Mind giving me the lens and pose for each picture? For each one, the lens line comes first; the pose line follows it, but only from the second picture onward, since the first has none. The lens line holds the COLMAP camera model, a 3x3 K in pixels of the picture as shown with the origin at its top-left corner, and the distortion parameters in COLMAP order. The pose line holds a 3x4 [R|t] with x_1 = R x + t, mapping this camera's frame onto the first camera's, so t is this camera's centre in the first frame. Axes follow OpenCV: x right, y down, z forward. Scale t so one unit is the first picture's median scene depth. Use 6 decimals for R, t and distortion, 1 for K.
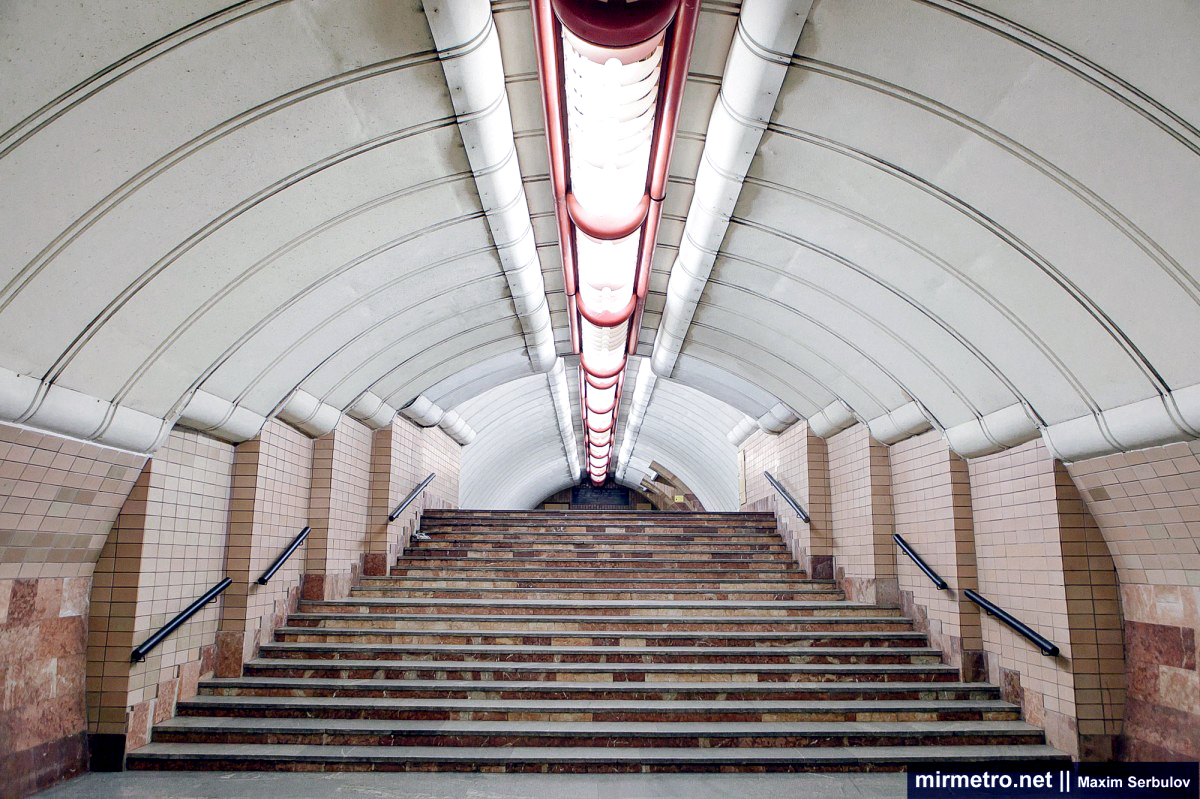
lens RADIAL K [[810.3, 0, 600.8], [0, 810.3, 420.6], [0, 0, 1]] dist [-0.064926, 0.040031]
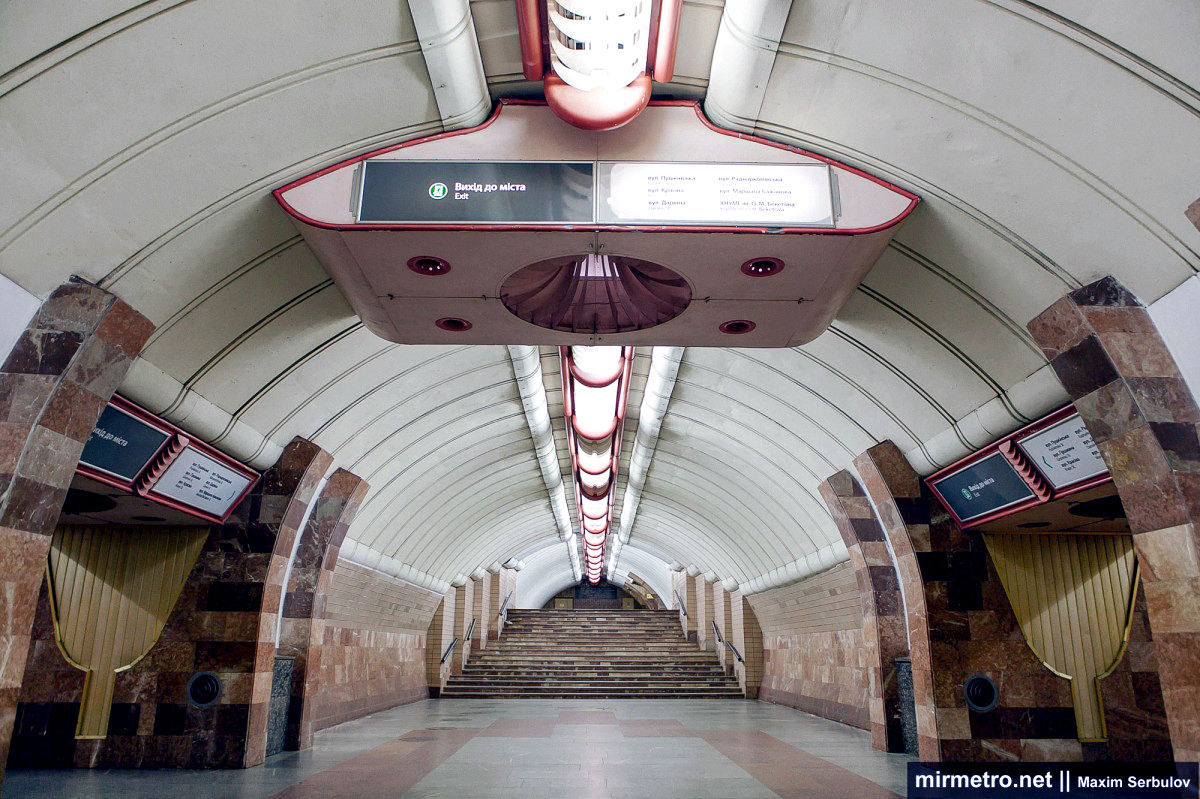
lens RADIAL K [[810.3, 0, 600.8], [0, 810.3, 420.6], [0, 0, 1]] dist [-0.064926, 0.040031]
pose [[0.999993, -0.002246, 0.002859, 0.017922], [0.002532, 0.994536, -0.104368, -0.217887], [-0.002609, 0.104374, 0.994535, -1.563507]]
